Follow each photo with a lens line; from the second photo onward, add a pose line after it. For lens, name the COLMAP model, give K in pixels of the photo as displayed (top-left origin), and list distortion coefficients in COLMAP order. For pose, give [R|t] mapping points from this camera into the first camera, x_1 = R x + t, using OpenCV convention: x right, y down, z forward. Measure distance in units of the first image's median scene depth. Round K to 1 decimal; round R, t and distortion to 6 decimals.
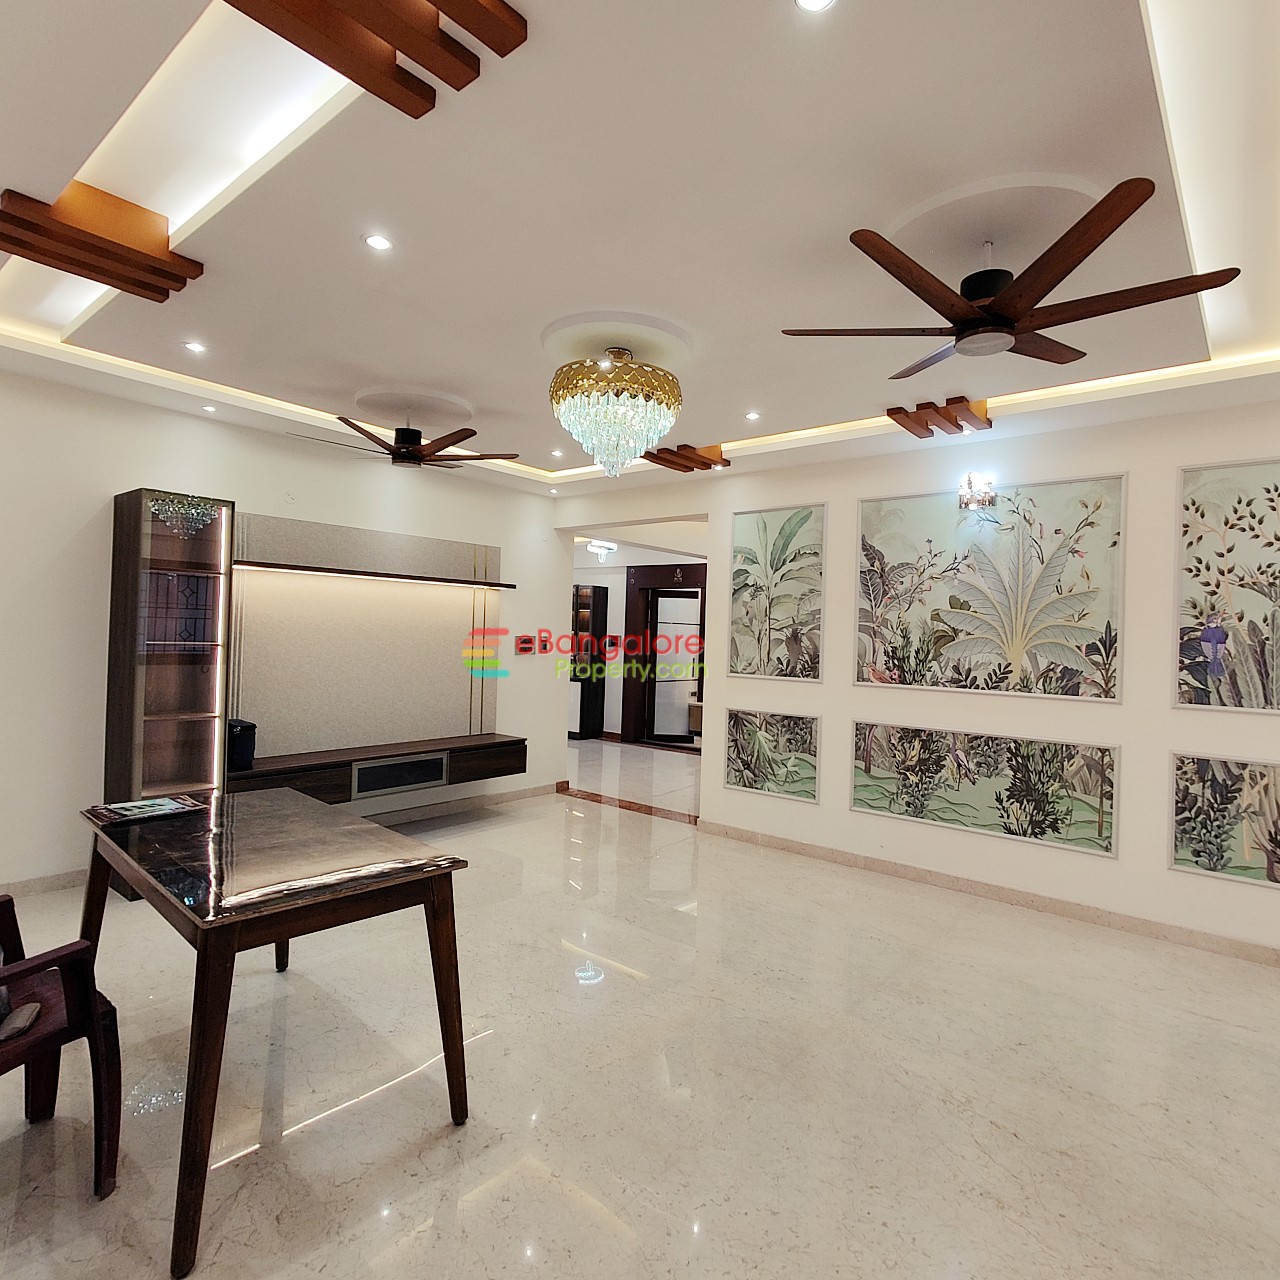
lens RADIAL K [[743.6, 0, 642.8], [0, 743.6, 632.1], [0, 0, 1]] dist [0.008300, 0.000610]
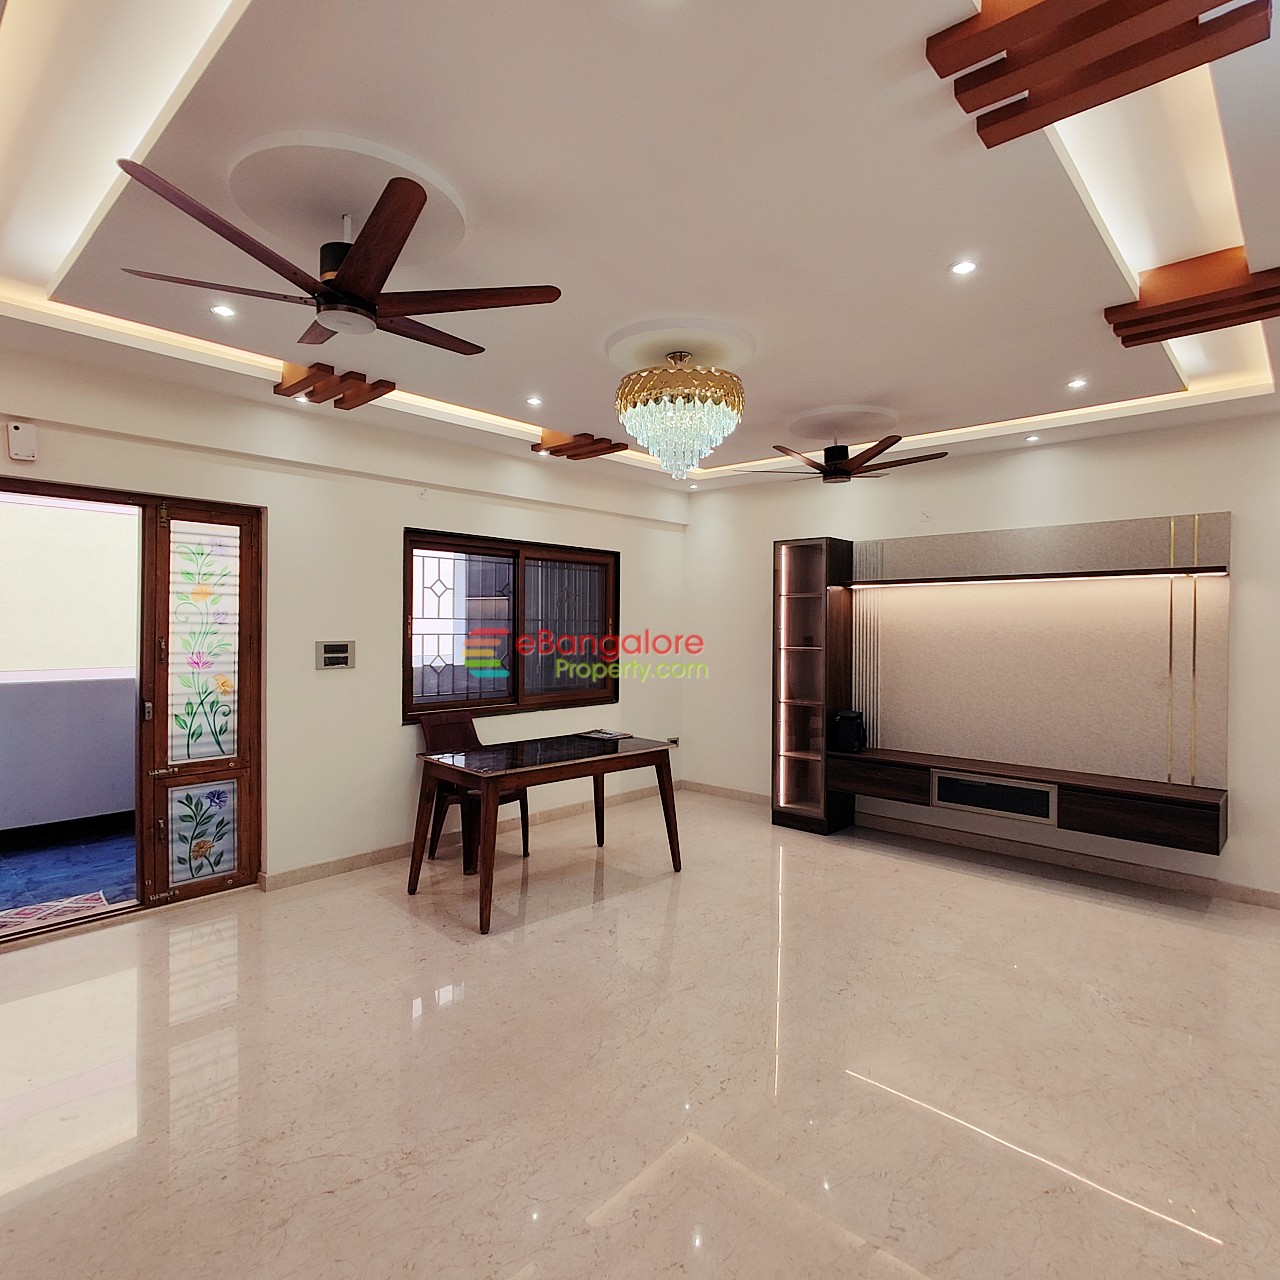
lens RADIAL K [[743.6, 0, 642.8], [0, 743.6, 632.1], [0, 0, 1]] dist [0.008300, 0.000610]
pose [[-0.047268, -0.020794, -0.998666, 0.657419], [-0.007071, 0.999765, -0.020482, 0.014374], [0.998857, 0.006094, -0.047404, 0.672496]]
